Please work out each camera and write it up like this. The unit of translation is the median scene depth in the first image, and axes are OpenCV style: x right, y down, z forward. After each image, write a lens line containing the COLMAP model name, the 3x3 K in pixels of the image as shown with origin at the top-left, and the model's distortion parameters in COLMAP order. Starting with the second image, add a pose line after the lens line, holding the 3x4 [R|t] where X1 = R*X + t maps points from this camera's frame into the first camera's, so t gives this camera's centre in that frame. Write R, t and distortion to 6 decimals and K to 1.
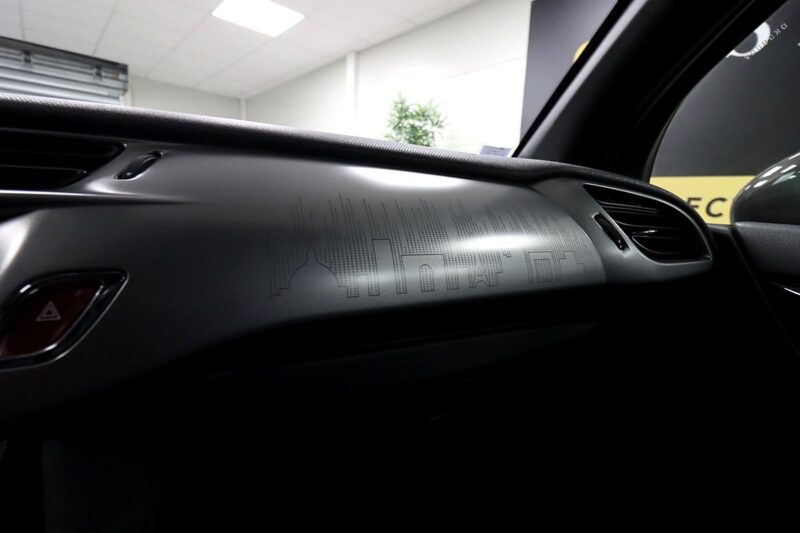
lens RADIAL K [[379.4, 0, 404.4], [0, 379.4, 261.7], [0, 0, 1]] dist [-0.009764, -0.002034]
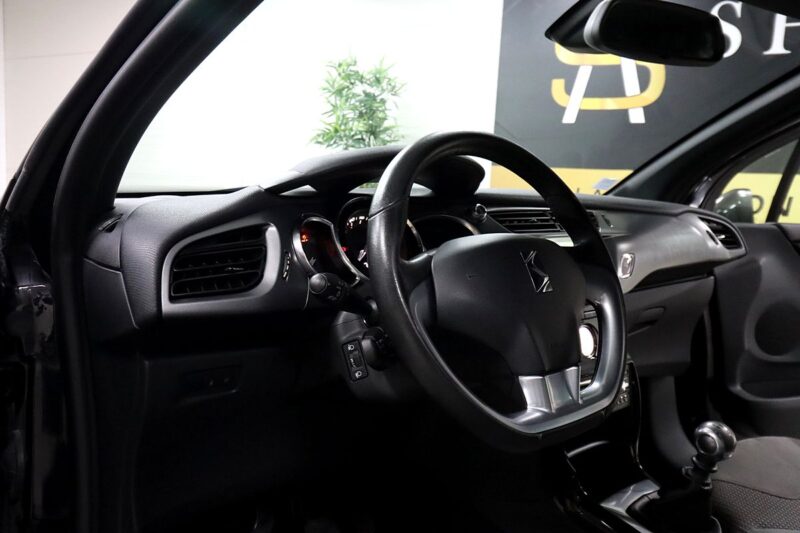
lens RADIAL K [[641.2, 0, 401.3], [0, 641.2, 261.6], [0, 0, 1]] dist [0.026692, -0.005706]
pose [[0.953724, -0.026900, 0.299479, -0.225427], [0.031395, 0.999455, -0.010207, 0.004889], [-0.299041, 0.019137, 0.954048, -0.203748]]
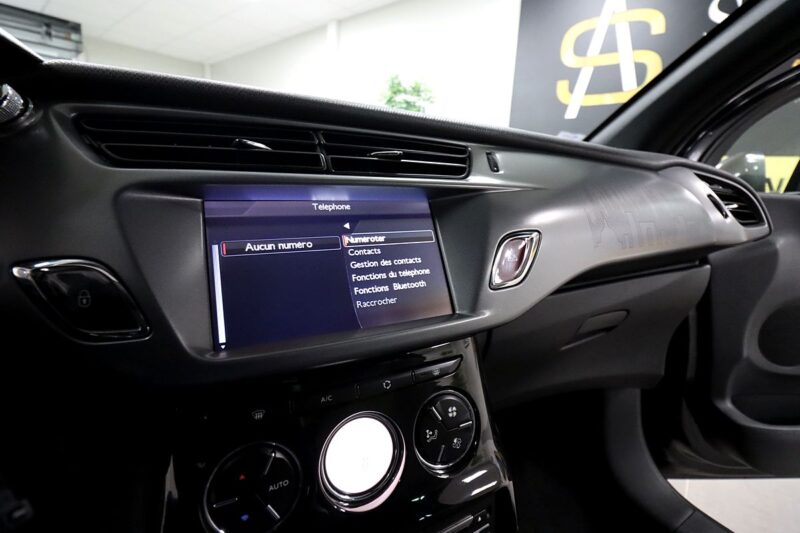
lens RADIAL K [[379.4, 0, 401.6], [0, 379.4, 264.0], [0, 0, 1]] dist [-0.009764, -0.002034]
pose [[0.994711, -0.019769, 0.100795, -0.073352], [0.012244, 0.997129, 0.074732, 0.001882], [-0.101983, -0.073102, 0.992097, -0.031160]]
